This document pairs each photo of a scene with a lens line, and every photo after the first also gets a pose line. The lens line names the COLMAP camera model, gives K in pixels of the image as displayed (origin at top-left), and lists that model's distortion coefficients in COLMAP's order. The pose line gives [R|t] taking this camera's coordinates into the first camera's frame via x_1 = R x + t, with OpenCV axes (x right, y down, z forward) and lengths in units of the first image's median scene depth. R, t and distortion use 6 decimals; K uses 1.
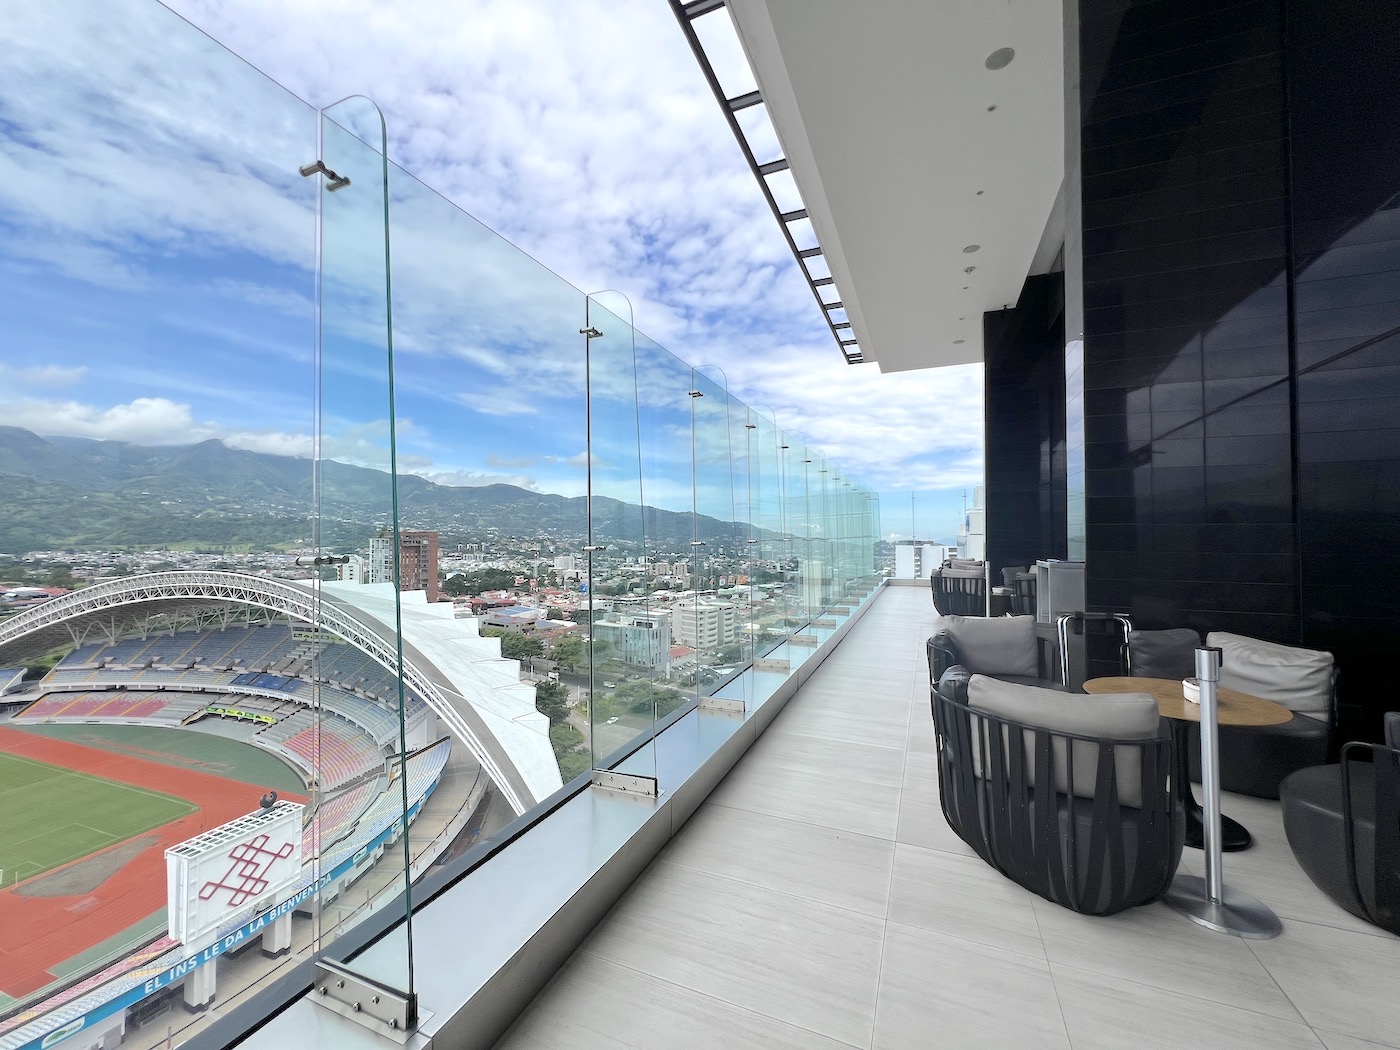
lens RADIAL K [[563.1, 0, 696.6], [0, 563.1, 521.2], [0, 0, 1]] dist [0.001013, 0.000073]
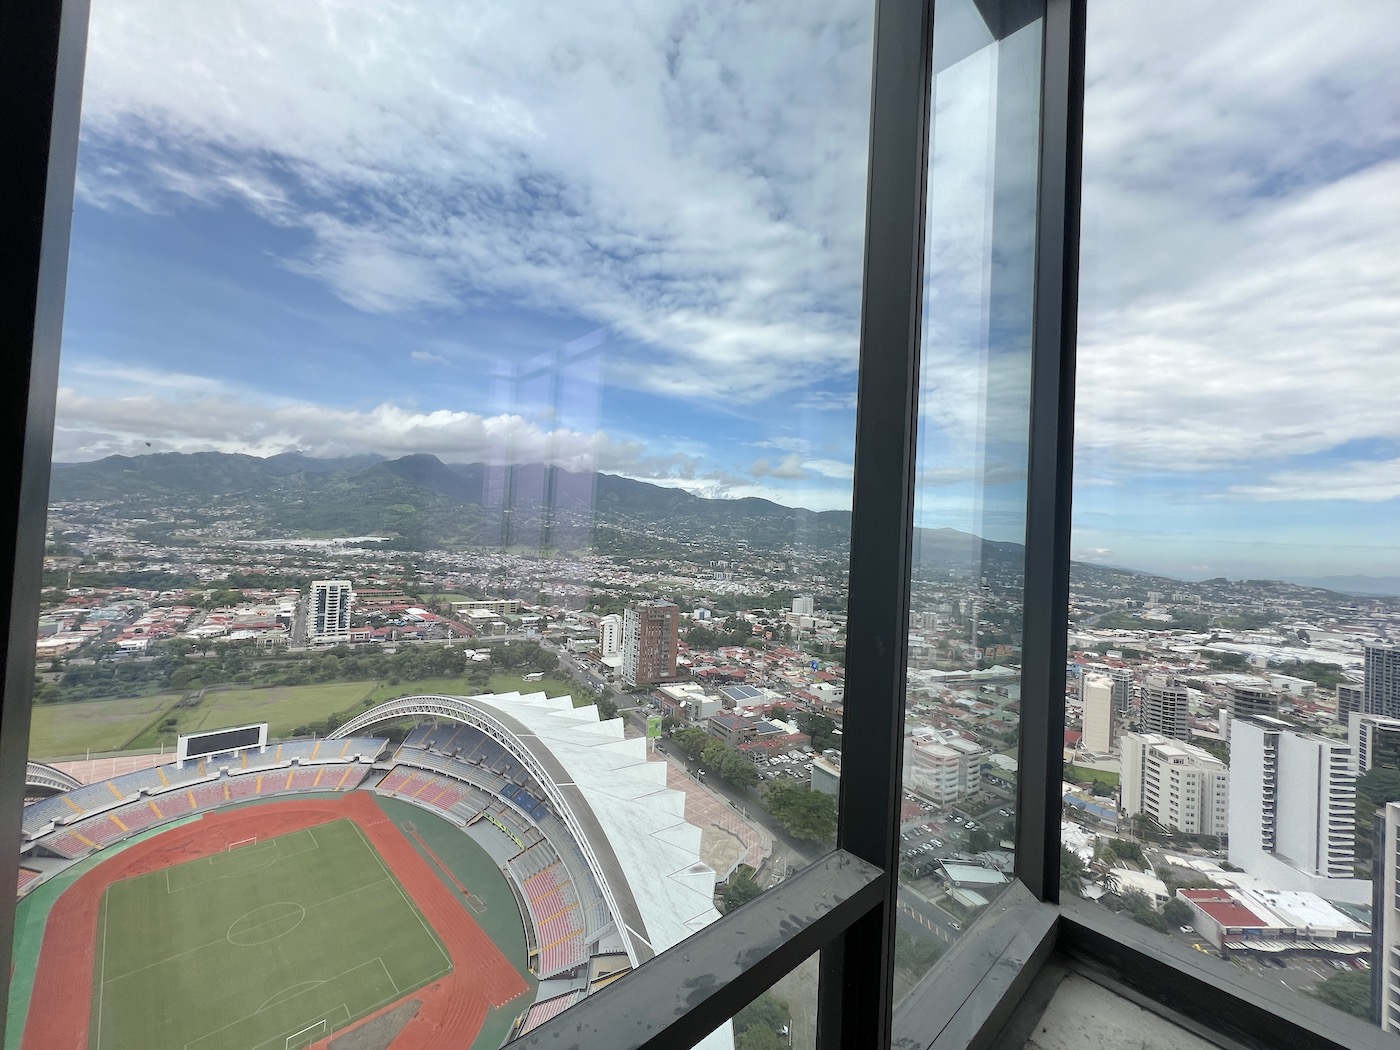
lens RADIAL K [[563.1, 0, 696.6], [0, 563.1, 521.2], [0, 0, 1]] dist [0.001013, 0.000073]
pose [[0.908083, 0.029784, -0.417729, 0.016709], [-0.041425, 0.998964, -0.018826, -0.127835], [0.416735, 0.034401, 0.908377, 0.029687]]
